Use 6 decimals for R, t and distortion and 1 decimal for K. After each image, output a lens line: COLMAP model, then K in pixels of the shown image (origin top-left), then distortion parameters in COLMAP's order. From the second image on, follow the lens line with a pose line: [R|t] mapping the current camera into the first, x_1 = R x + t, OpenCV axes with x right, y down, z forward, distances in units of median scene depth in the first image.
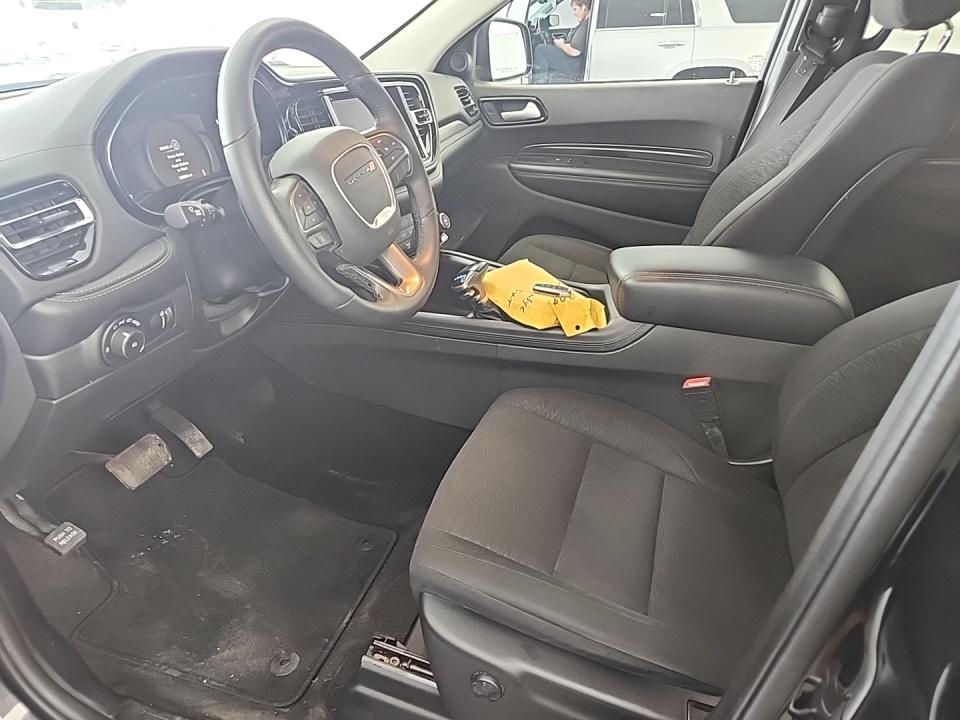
lens RADIAL K [[631.7, 0, 480.0], [0, 631.7, 360.0], [0, 0, 1]] dist [0.026752, -0.002013]
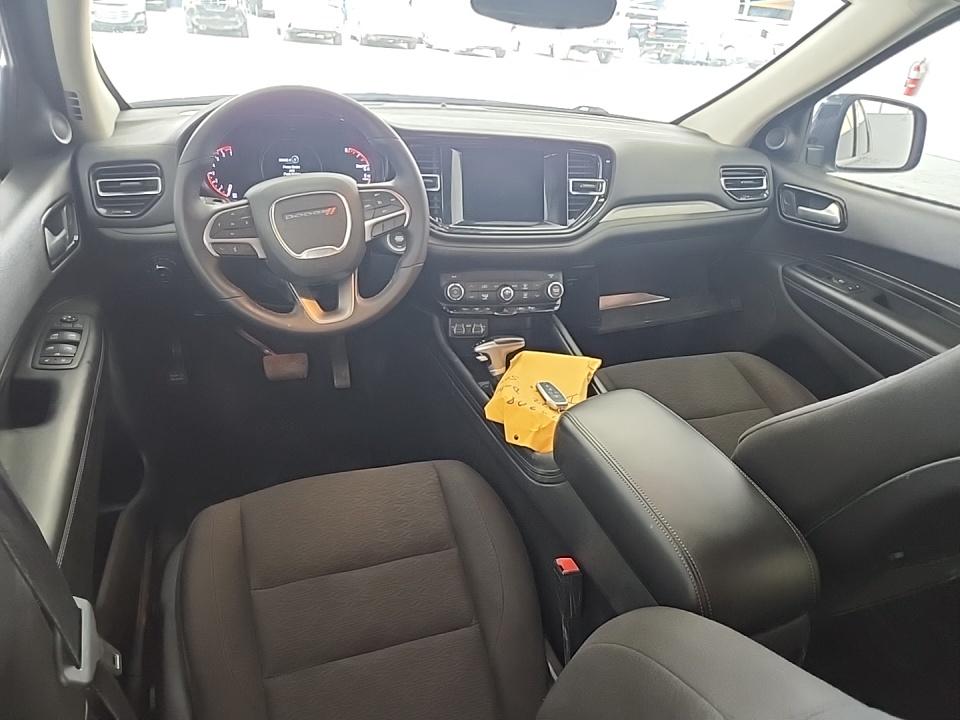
lens RADIAL K [[631.7, 0, 480.0], [0, 631.7, 360.0], [0, 0, 1]] dist [0.026752, -0.002013]
pose [[0.620826, 0.426728, -0.657631, 0.104270], [-0.435746, 0.885183, 0.163025, -0.043266], [0.651691, 0.185350, 0.735489, 0.041327]]
